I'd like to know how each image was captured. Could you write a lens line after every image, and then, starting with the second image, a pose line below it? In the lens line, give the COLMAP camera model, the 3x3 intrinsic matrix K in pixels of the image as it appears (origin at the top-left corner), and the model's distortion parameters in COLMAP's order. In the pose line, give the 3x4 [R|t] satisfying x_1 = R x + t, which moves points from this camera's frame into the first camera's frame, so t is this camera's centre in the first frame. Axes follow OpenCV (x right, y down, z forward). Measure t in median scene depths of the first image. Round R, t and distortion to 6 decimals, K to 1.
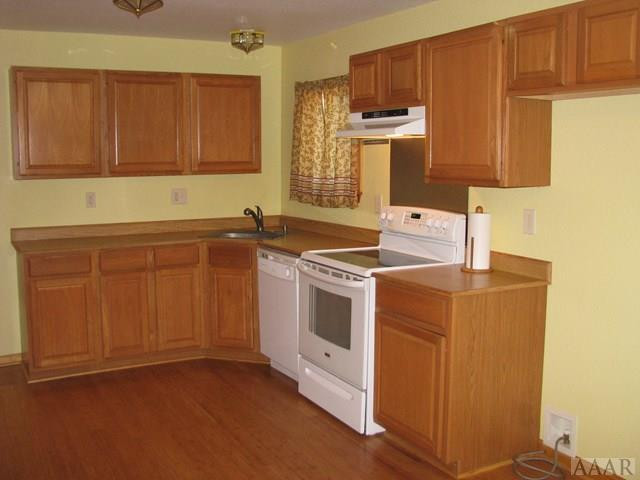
lens RADIAL K [[695.3, 0, 320.0], [0, 695.3, 240.0], [0, 0, 1]] dist [-0.175763, 0.208058]
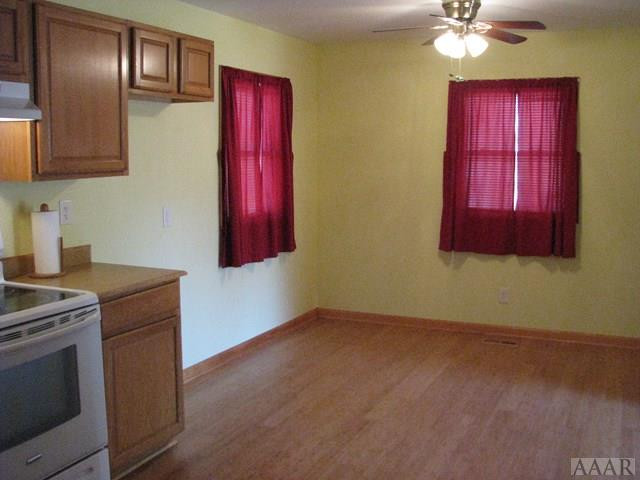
lens RADIAL K [[695.3, 0, 320.0], [0, 695.3, 240.0], [0, 0, 1]] dist [-0.175763, 0.208058]
pose [[-0.604972, -0.098936, 0.790076, -0.664549], [0.093436, 0.976574, 0.193835, -0.137698], [-0.790745, 0.191087, -0.581556, 1.184678]]
